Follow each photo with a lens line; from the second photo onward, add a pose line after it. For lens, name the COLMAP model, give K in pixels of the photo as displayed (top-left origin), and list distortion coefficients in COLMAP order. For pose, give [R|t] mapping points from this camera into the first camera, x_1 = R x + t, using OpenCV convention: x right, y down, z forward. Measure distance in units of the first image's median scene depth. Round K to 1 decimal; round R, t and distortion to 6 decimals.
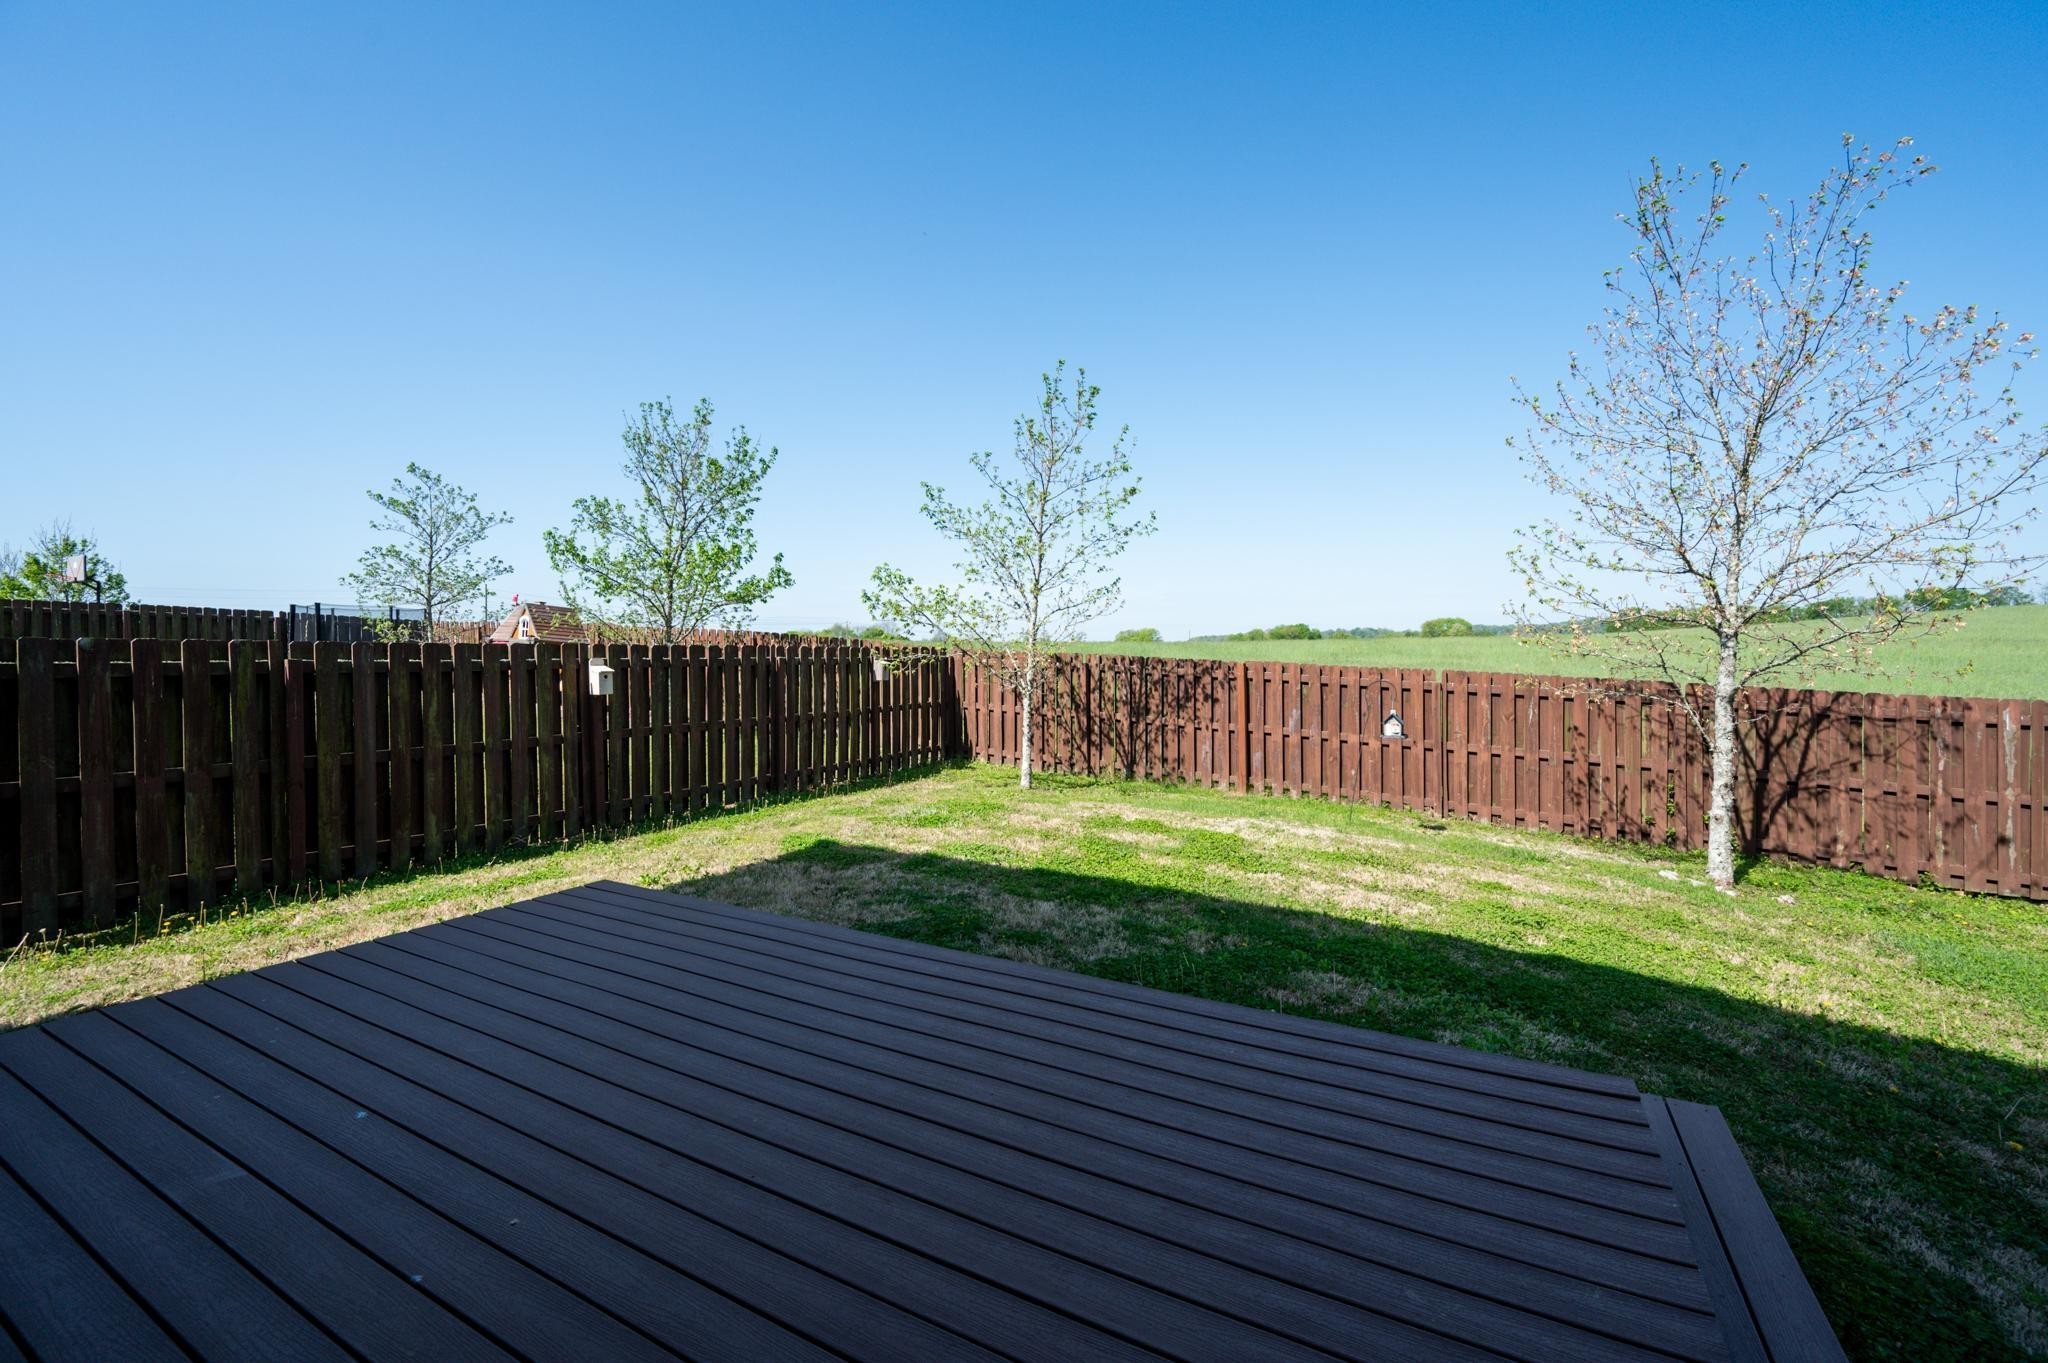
lens RADIAL K [[830.2, 0, 1024.7], [0, 830.2, 644.8], [0, 0, 1]] dist [0.000511, 0.000008]
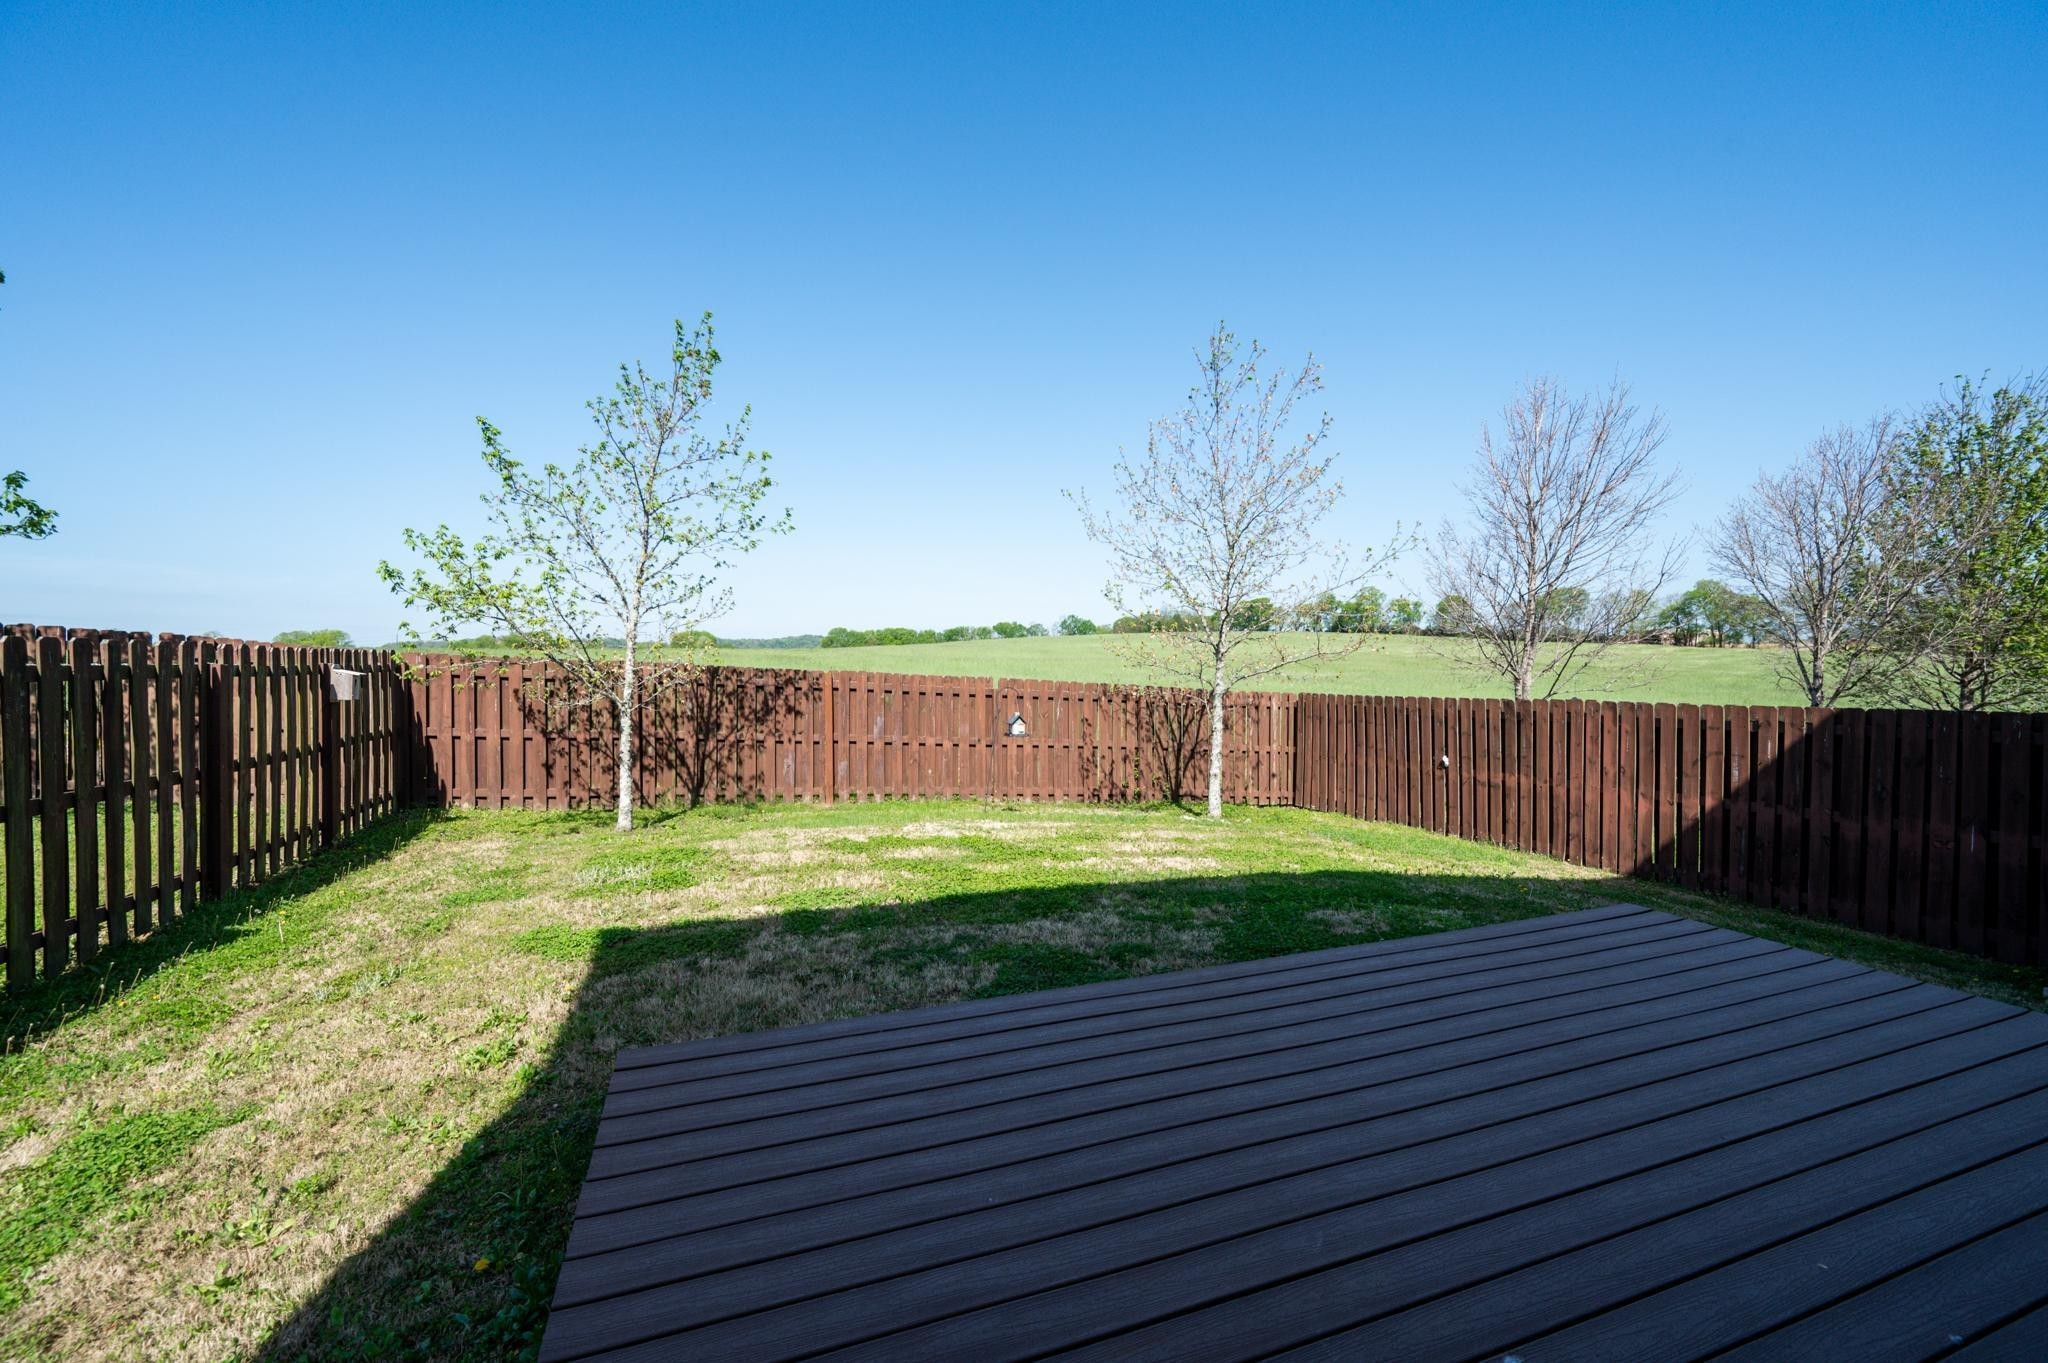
lens RADIAL K [[817.8, 0, 1024.1], [0, 817.8, 665.2], [0, 0, 1]] dist [-0.000189, 0.000097]
pose [[0.657742, 0.005316, 0.753225, -0.312434], [-0.014705, 0.999875, 0.005784, 0.003987], [-0.753100, -0.014881, 0.657738, 0.177601]]
